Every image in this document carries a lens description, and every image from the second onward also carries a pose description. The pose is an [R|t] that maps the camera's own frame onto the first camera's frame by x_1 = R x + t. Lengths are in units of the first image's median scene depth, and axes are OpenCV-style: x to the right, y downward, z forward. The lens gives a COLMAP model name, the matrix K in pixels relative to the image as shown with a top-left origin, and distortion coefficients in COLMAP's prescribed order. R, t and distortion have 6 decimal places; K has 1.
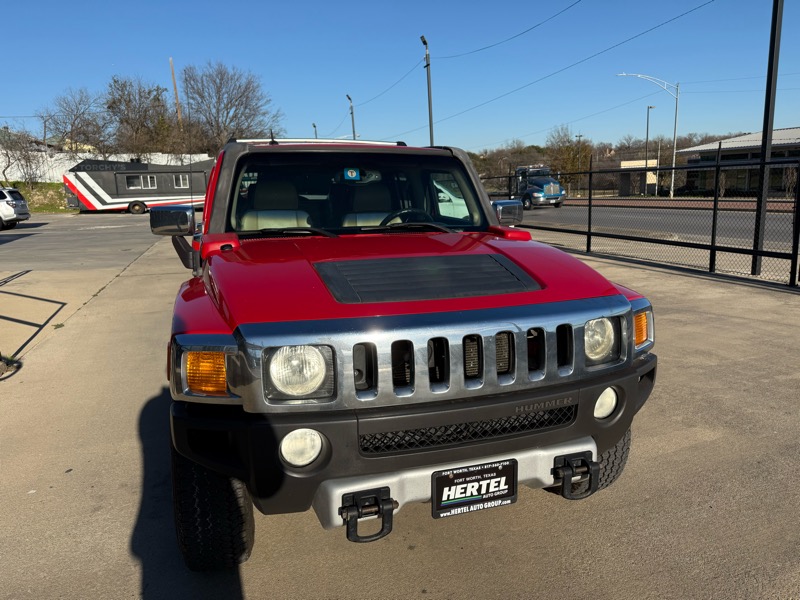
lens RADIAL K [[577.0, 0, 395.2], [0, 577.0, 300.8], [0, 0, 1]] dist [0.030682, -0.031992]
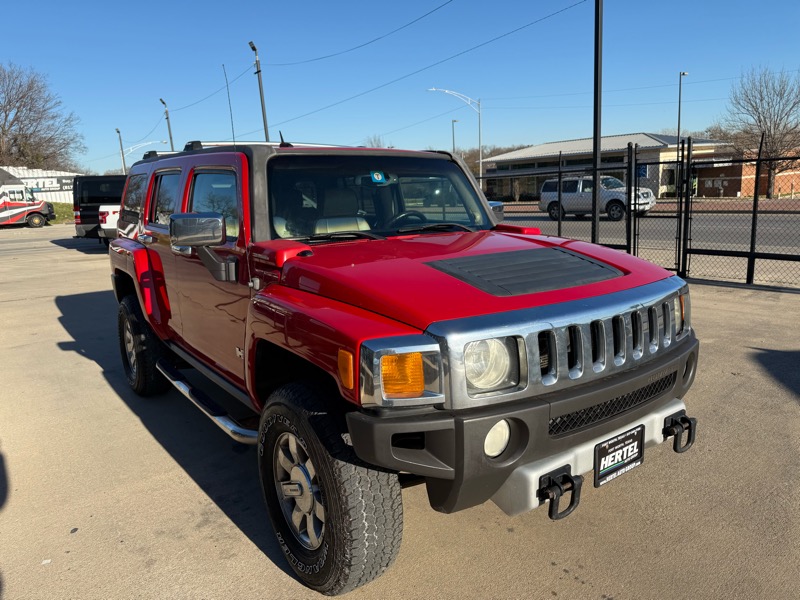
lens RADIAL K [[577.3, 0, 400.0], [0, 577.3, 300.0], [0, 0, 1]] dist [0.031540, -0.034222]
pose [[0.947641, -0.073332, 0.310803, -0.345320], [0.078649, 0.996892, -0.004590, 0.000557], [-0.309500, 0.028794, 0.950463, 0.041014]]
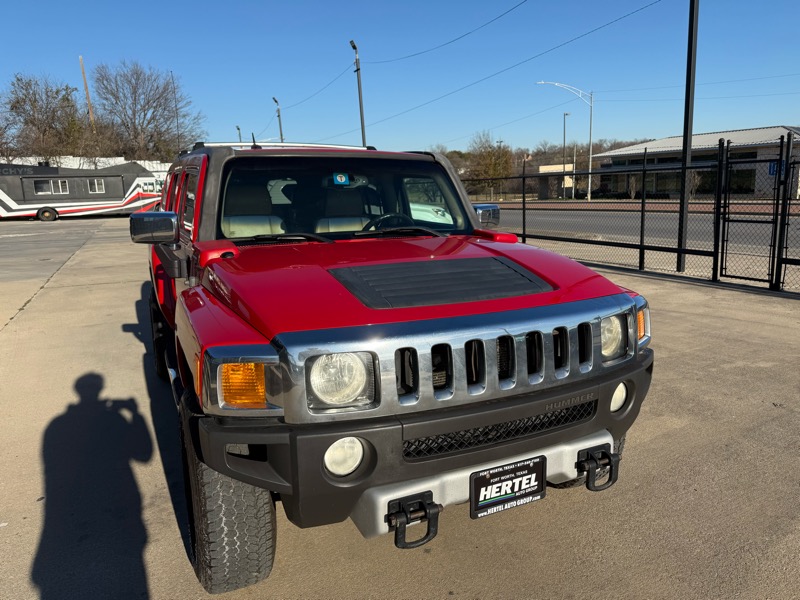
lens RADIAL K [[577.0, 0, 395.2], [0, 577.0, 300.8], [0, 0, 1]] dist [0.030682, -0.031992]
pose [[0.991873, -0.028131, 0.124087, -0.105539], [0.028959, 0.999569, -0.004877, -0.002359], [-0.123896, 0.008430, 0.992259, 0.005970]]
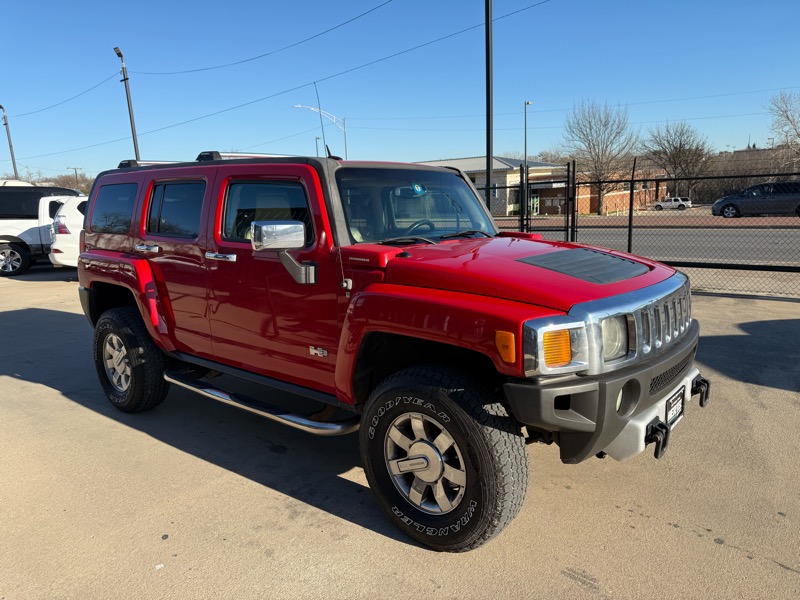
lens RADIAL K [[574.9, 0, 396.3], [0, 574.9, 303.8], [0, 0, 1]] dist [0.045517, -0.049256]
pose [[0.845847, -0.096354, 0.524650, -0.673368], [0.115013, 0.993360, -0.002991, -0.000659], [-0.520878, 0.062872, 0.851313, 0.088065]]
